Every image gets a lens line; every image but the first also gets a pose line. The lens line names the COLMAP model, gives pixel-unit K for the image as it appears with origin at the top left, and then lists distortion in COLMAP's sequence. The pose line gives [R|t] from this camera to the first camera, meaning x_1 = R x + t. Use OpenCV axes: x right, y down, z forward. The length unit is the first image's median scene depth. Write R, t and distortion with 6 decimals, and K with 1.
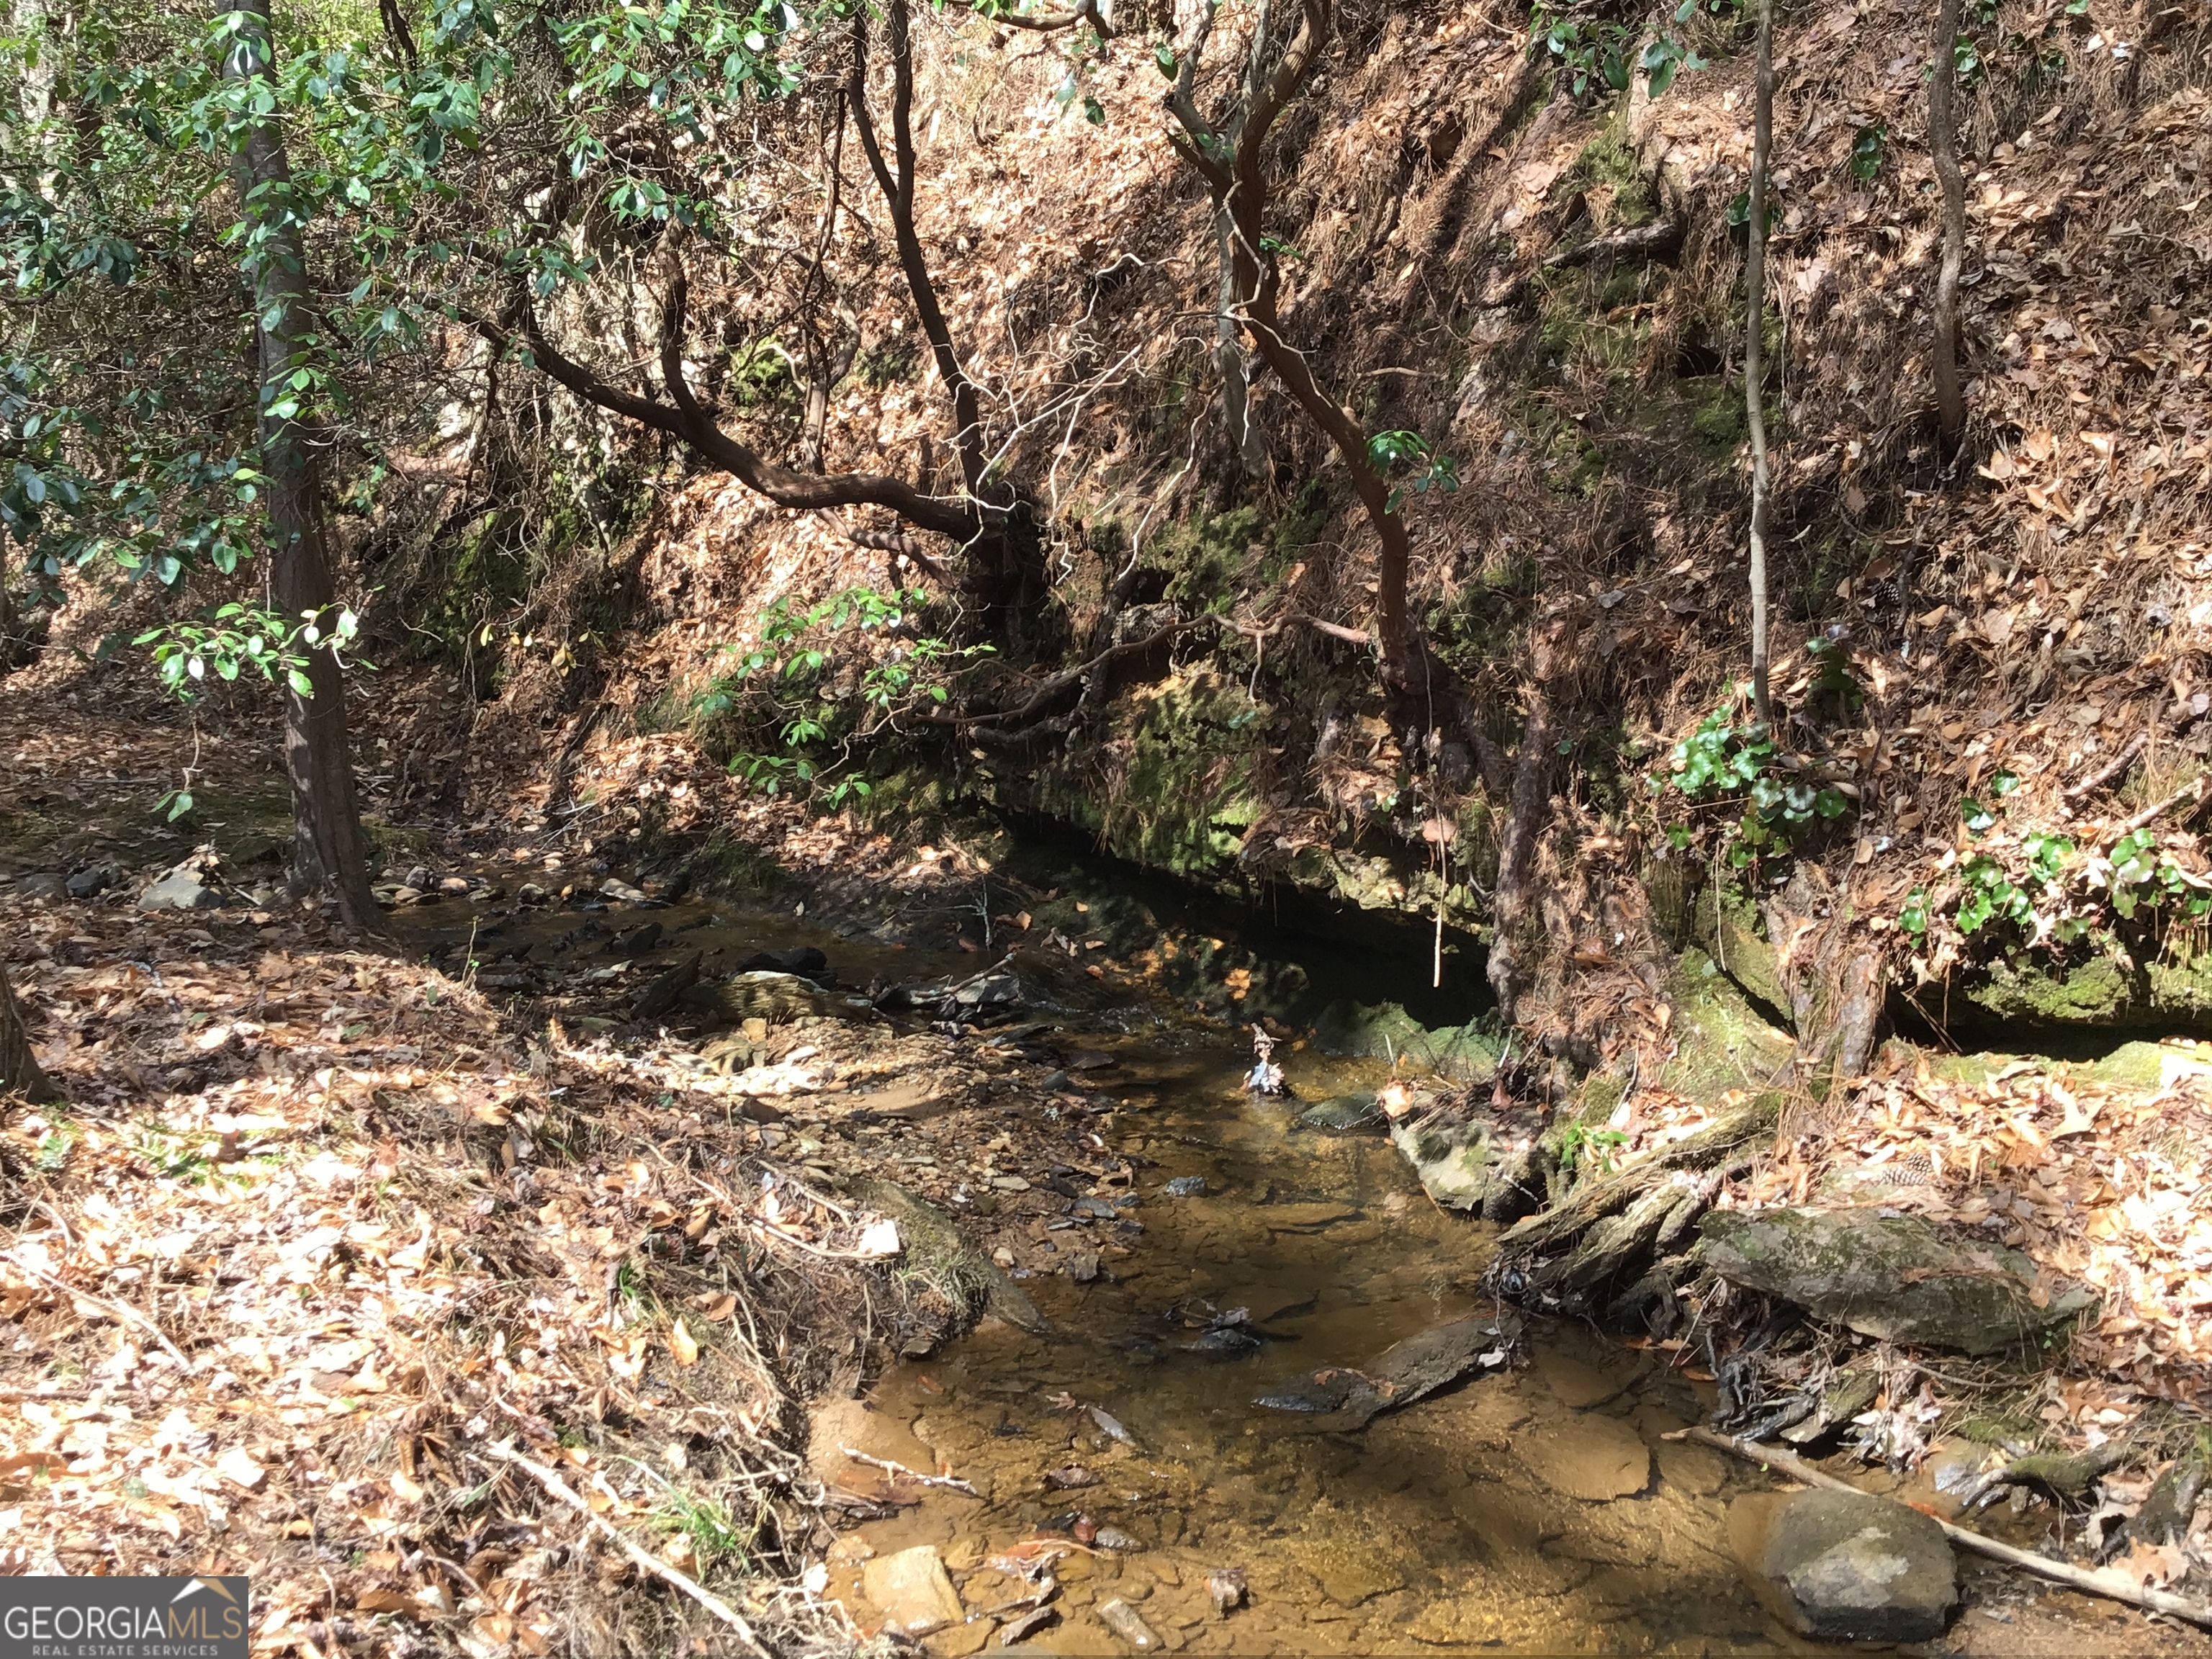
lens RADIAL K [[2209.3, 0, 1153.9], [0, 2209.3, 843.6], [0, 0, 1]] dist [0.024729, 0.000000]
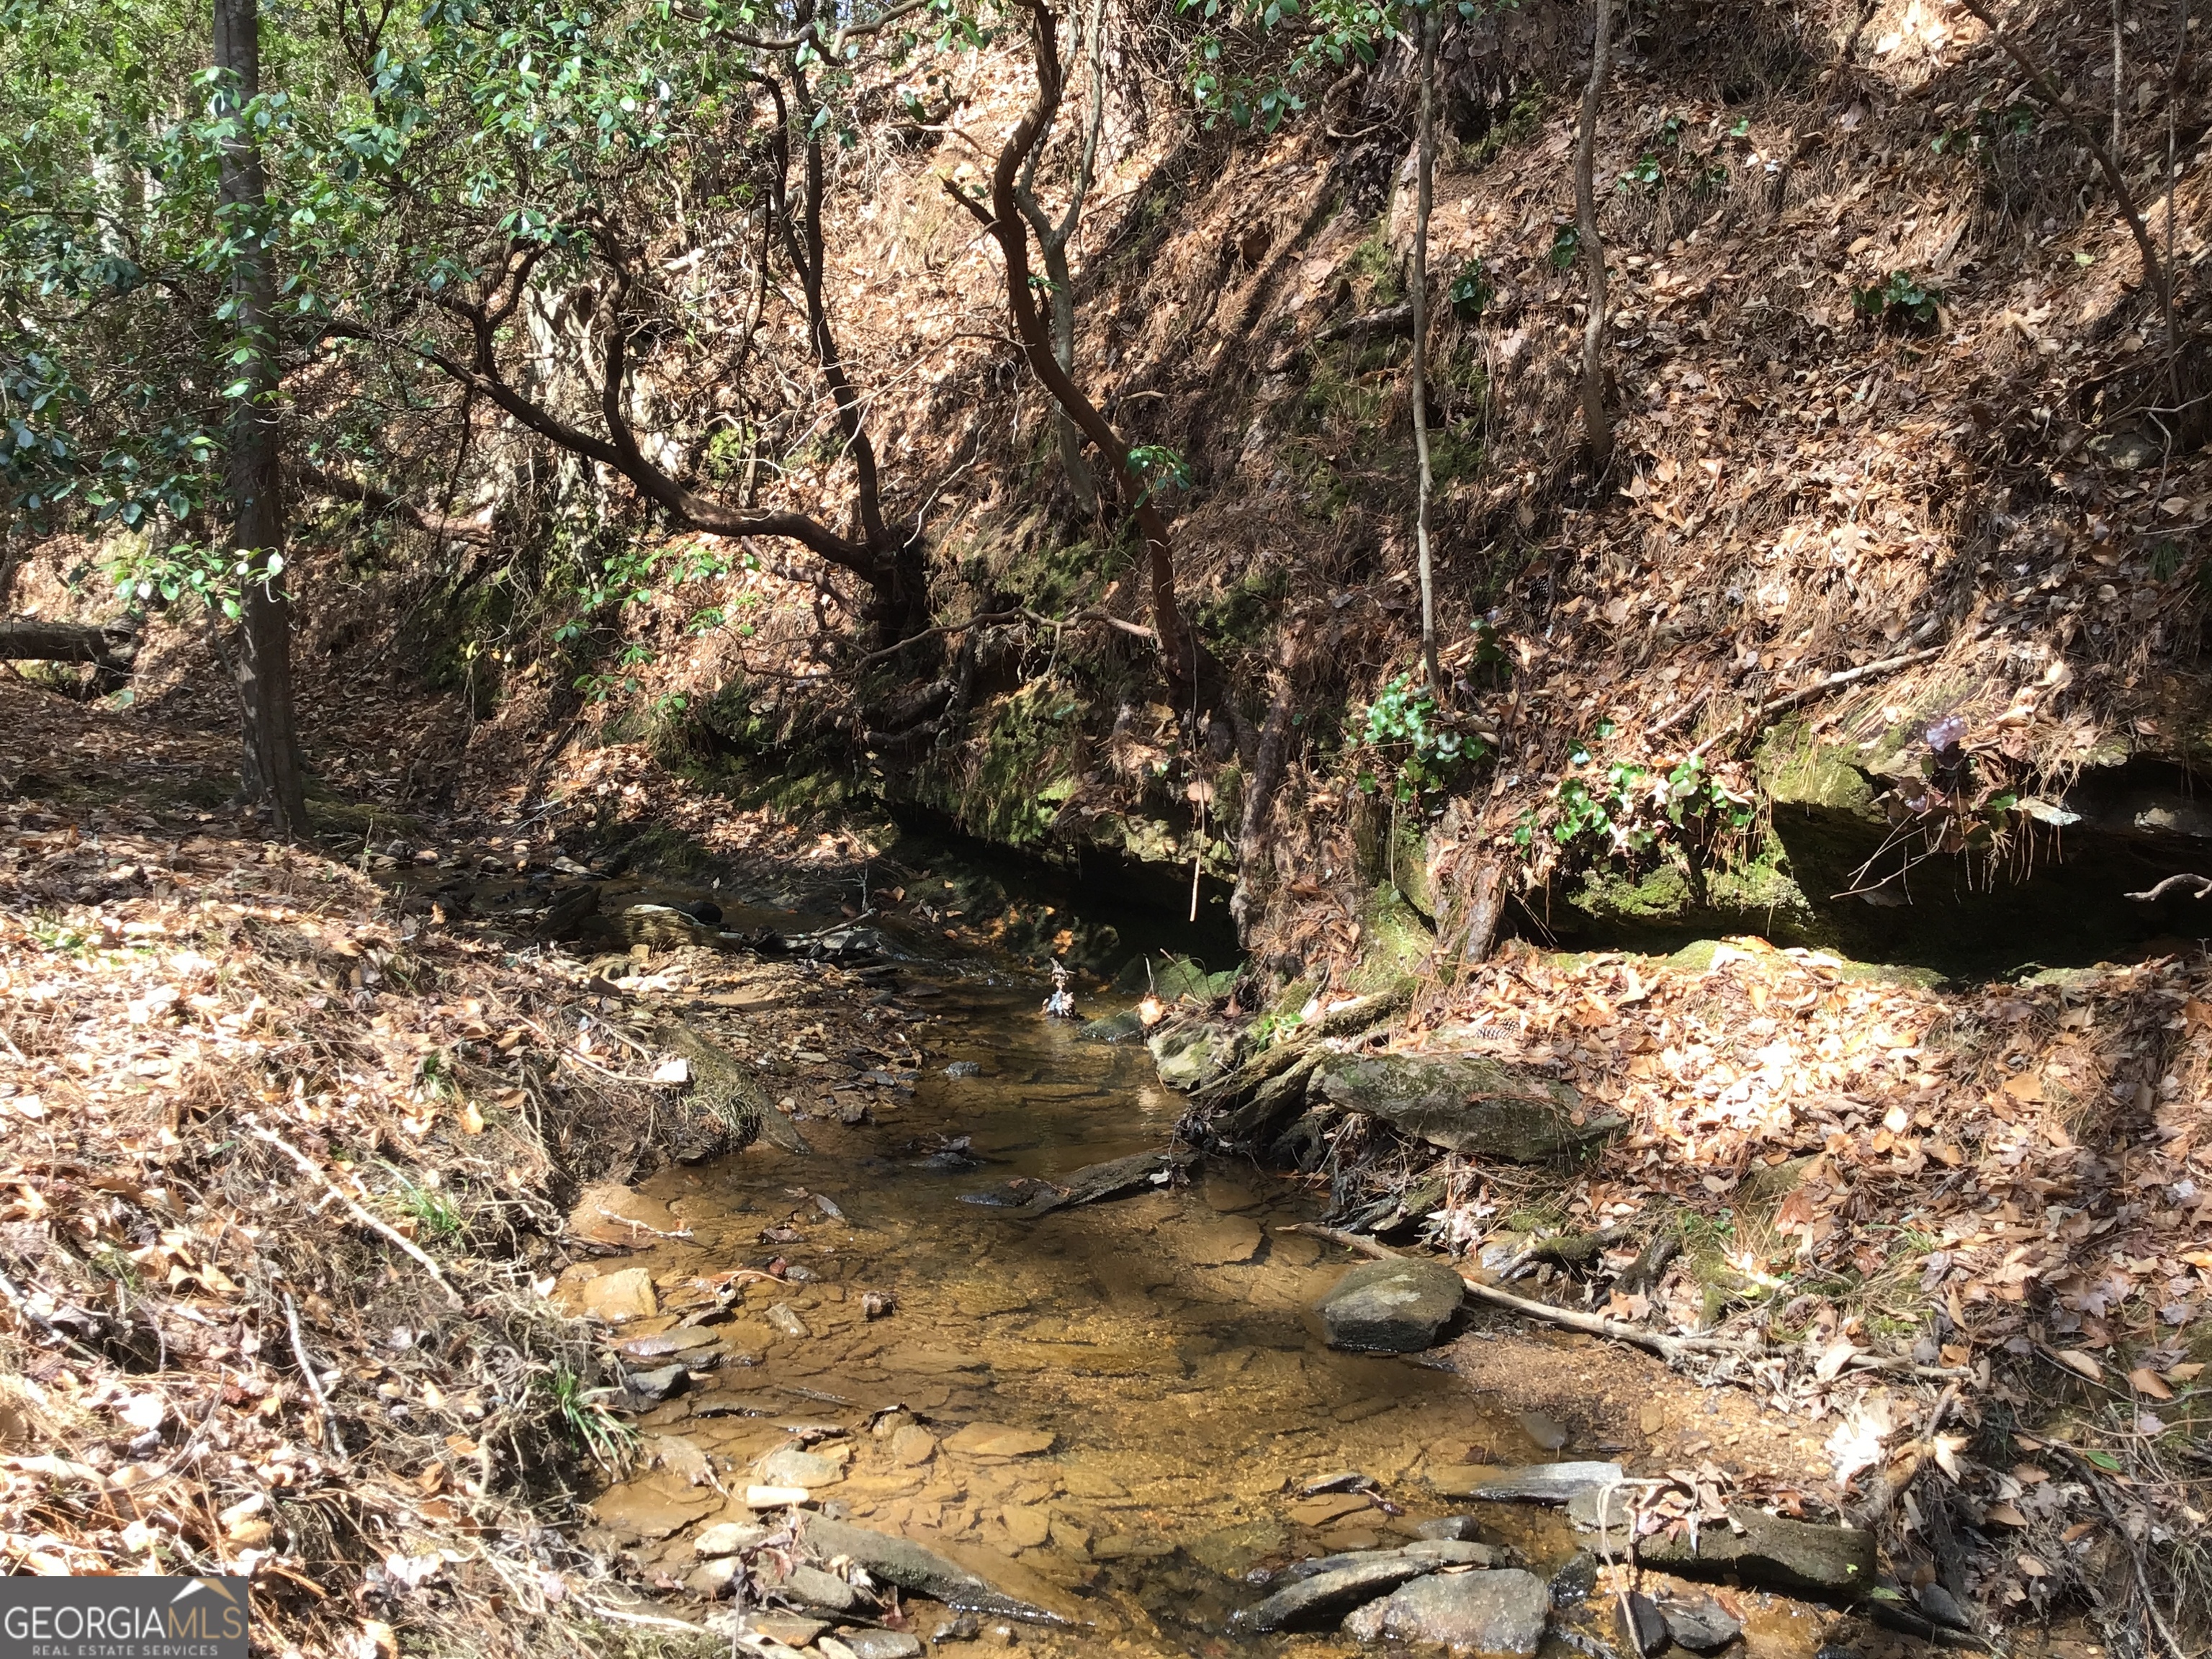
lens RADIAL K [[1982.0, 0, 1182.8], [0, 1982.0, 867.3], [0, 0, 1]] dist [0.085689, -0.169877]
pose [[0.999270, 0.037134, -0.008978, 0.145305], [-0.037580, 0.997719, -0.056070, 0.106586], [0.006875, 0.056366, 0.998386, -0.083716]]
